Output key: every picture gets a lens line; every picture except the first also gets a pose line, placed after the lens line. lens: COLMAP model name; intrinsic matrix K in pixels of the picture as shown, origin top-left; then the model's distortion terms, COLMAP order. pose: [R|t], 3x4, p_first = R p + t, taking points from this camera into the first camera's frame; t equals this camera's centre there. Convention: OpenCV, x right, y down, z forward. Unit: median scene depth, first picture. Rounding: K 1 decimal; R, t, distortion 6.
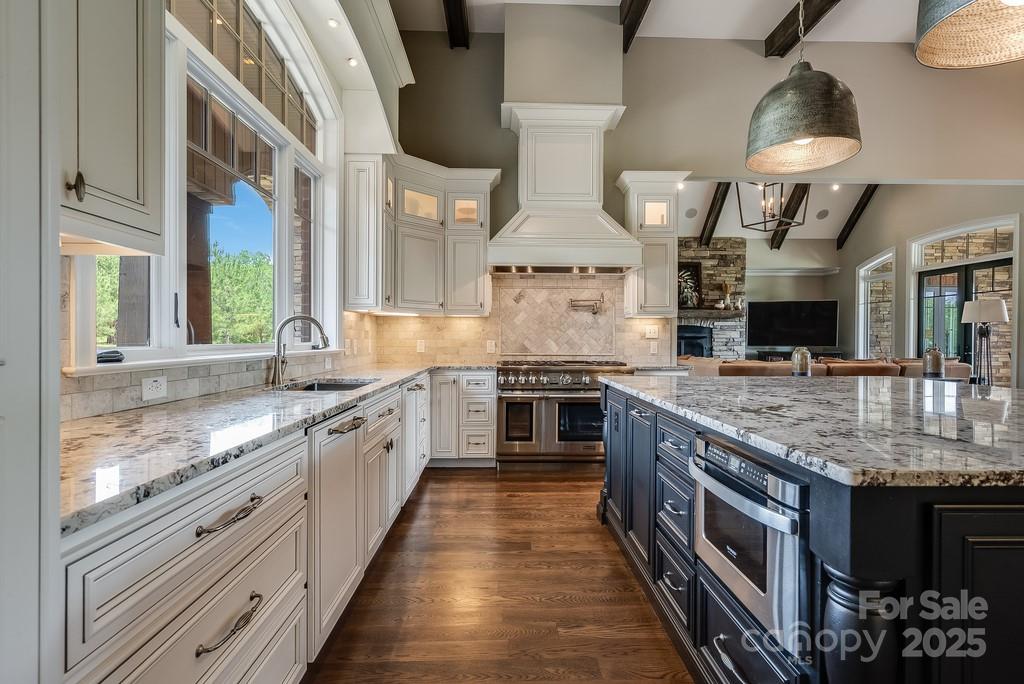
lens RADIAL K [[469.3, 0, 512.7], [0, 469.3, 343.9], [0, 0, 1]] dist [-0.002599, 0.000705]
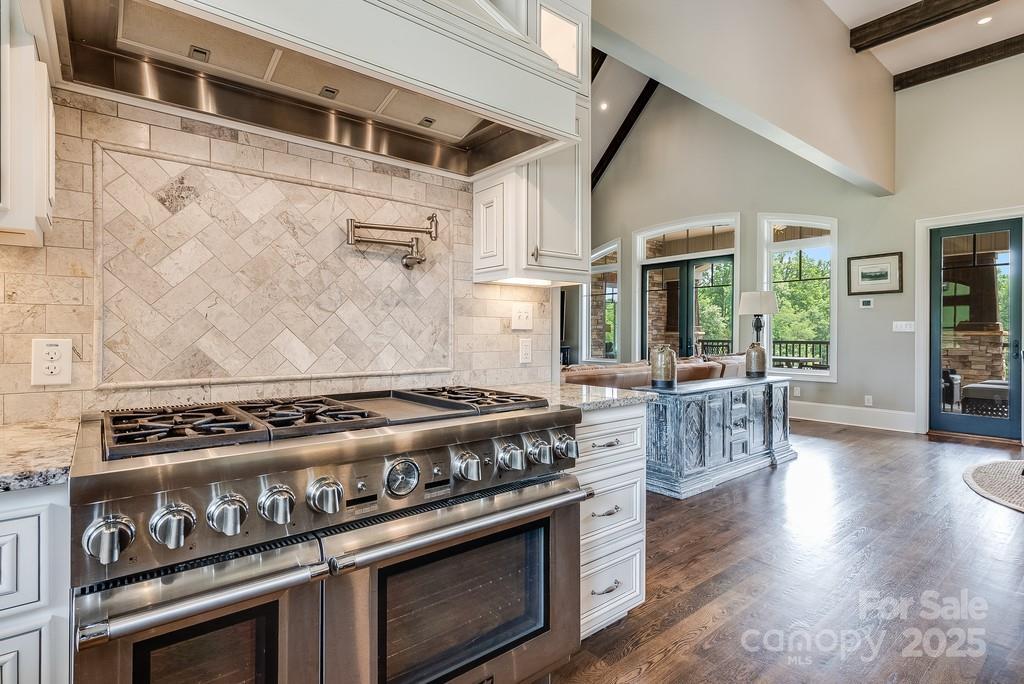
lens RADIAL K [[502.6, 0, 505.3], [0, 502.6, 334.8], [0, 0, 1]] dist [0.027386, 0.001634]
pose [[0.786770, -0.001833, 0.617243, -0.035302], [0.003451, 0.999993, -0.001430, -0.009059], [-0.617236, 0.003255, 0.786771, 0.636422]]
